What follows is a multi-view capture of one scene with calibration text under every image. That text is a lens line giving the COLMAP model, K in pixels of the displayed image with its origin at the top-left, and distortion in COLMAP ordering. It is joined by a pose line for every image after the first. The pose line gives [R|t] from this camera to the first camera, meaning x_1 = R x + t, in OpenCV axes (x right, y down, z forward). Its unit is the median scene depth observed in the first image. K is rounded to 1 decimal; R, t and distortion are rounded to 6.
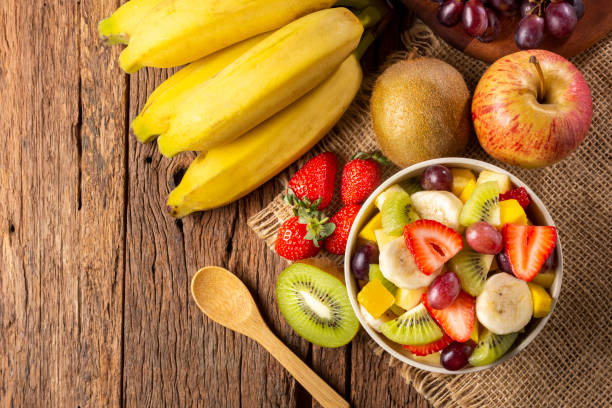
lens RADIAL K [[1024.2, 0, 305.8], [0, 1024.2, 188.9], [0, 0, 1]] dist [-0.008222, 0.078505]
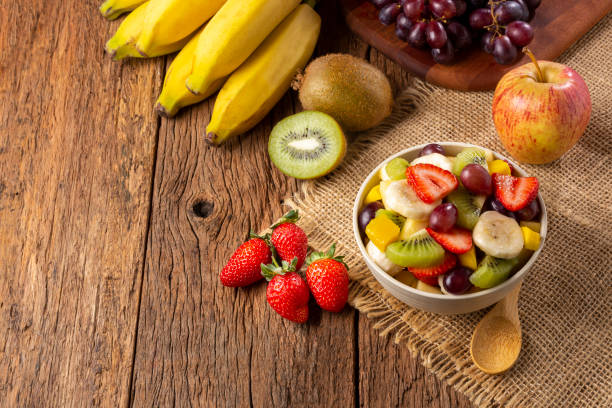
lens RADIAL K [[1024.2, 0, 305.8], [0, 1024.2, 188.9], [0, 0, 1]] dist [-0.008222, 0.078505]
pose [[0.998670, 0.018536, 0.048117, -0.060466], [0.010802, 0.837239, -0.546730, 0.588623], [-0.050420, 0.546523, 0.835925, 0.047834]]
